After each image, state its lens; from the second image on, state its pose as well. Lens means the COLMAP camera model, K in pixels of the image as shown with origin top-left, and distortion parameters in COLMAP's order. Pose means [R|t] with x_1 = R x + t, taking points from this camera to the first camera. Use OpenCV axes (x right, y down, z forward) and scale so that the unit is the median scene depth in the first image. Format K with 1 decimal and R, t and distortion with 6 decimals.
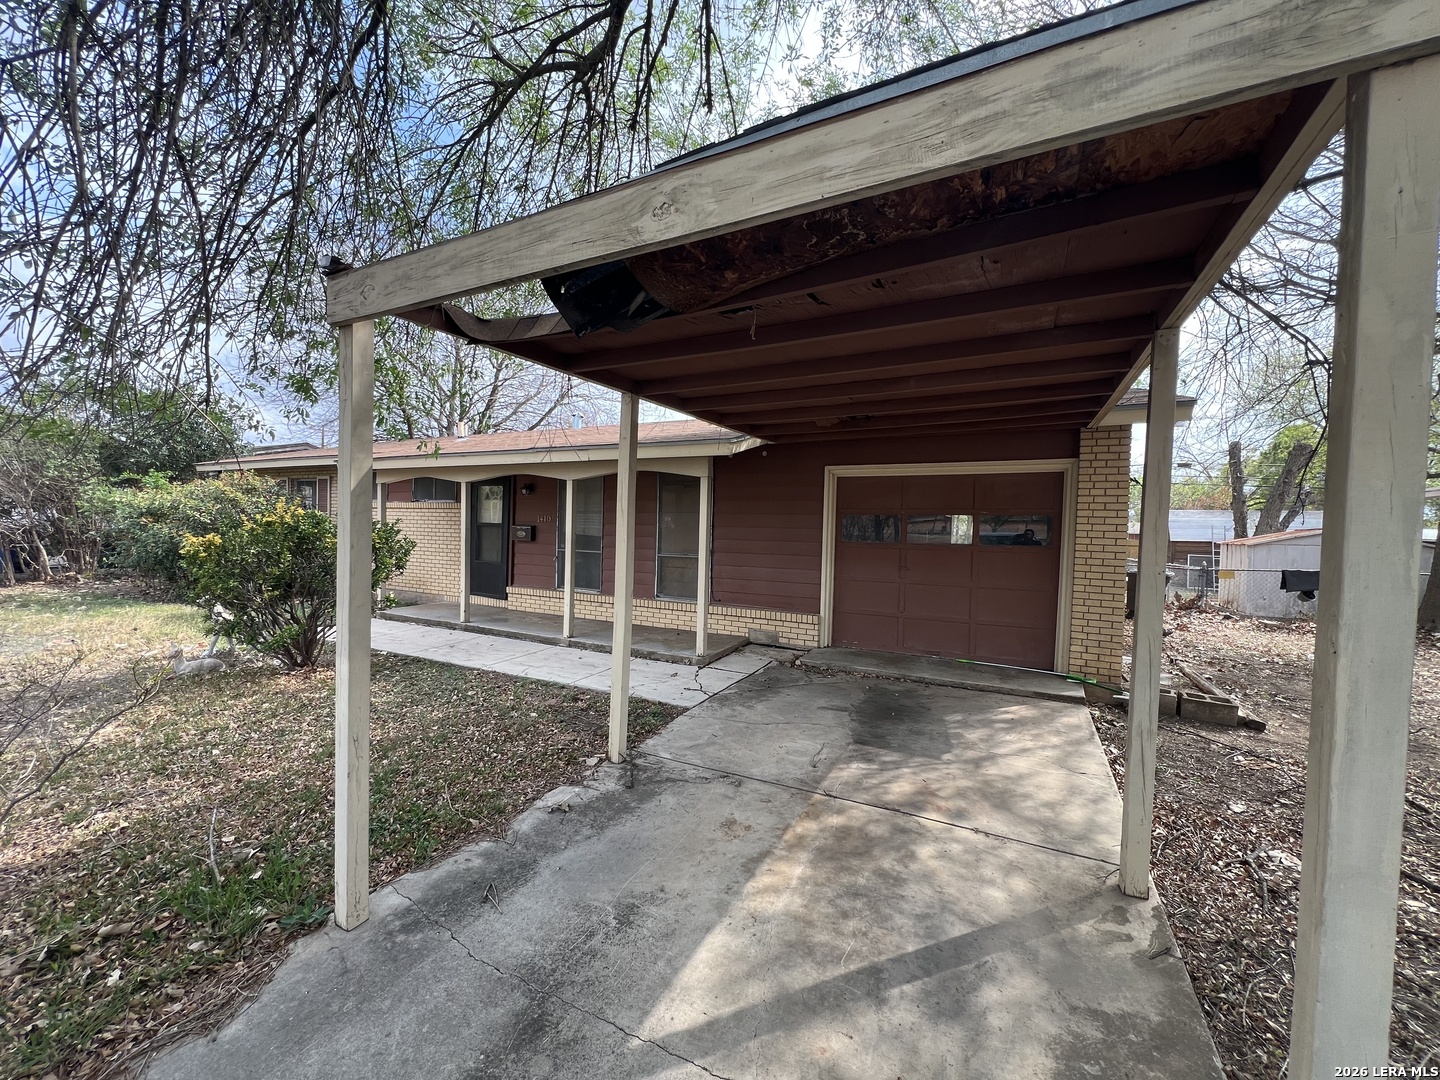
lens RADIAL K [[572.2, 0, 720.0], [0, 572.2, 540.0], [0, 0, 1]] dist [-0.002923, 0.000688]
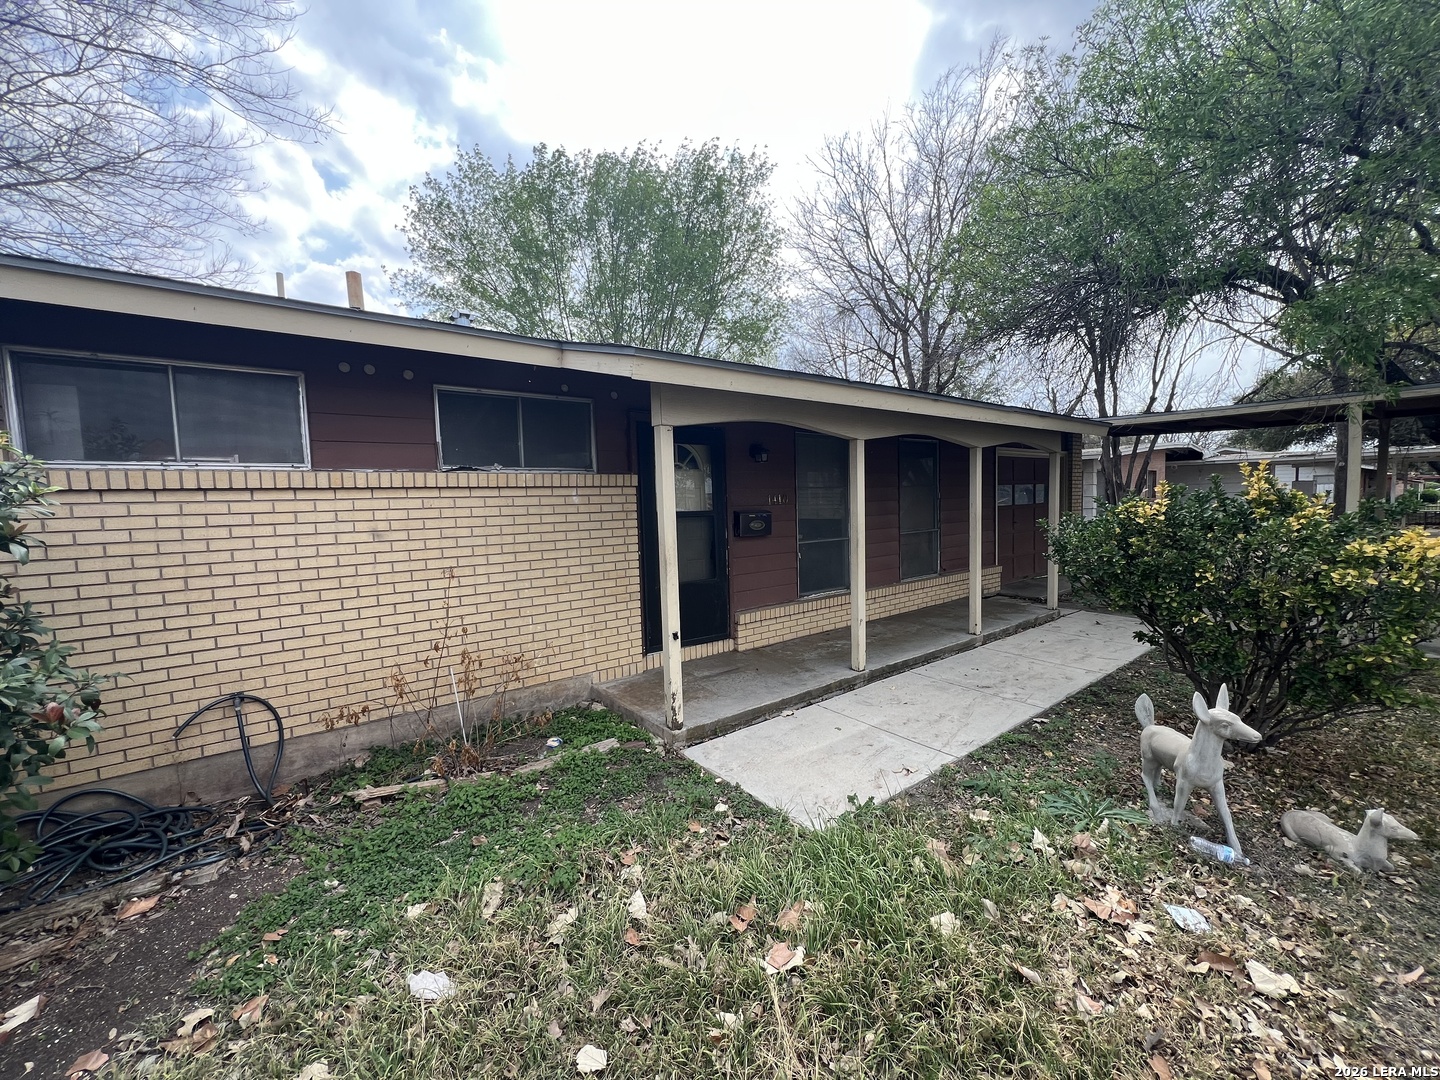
lens RADIAL K [[572.2, 0, 720.0], [0, 572.2, 540.0], [0, 0, 1]] dist [-0.002923, 0.000688]
pose [[0.415984, -0.092360, 0.904669, -0.918128], [0.058187, 0.995494, 0.074876, -0.042943], [-0.907508, 0.021493, 0.419484, 0.767039]]
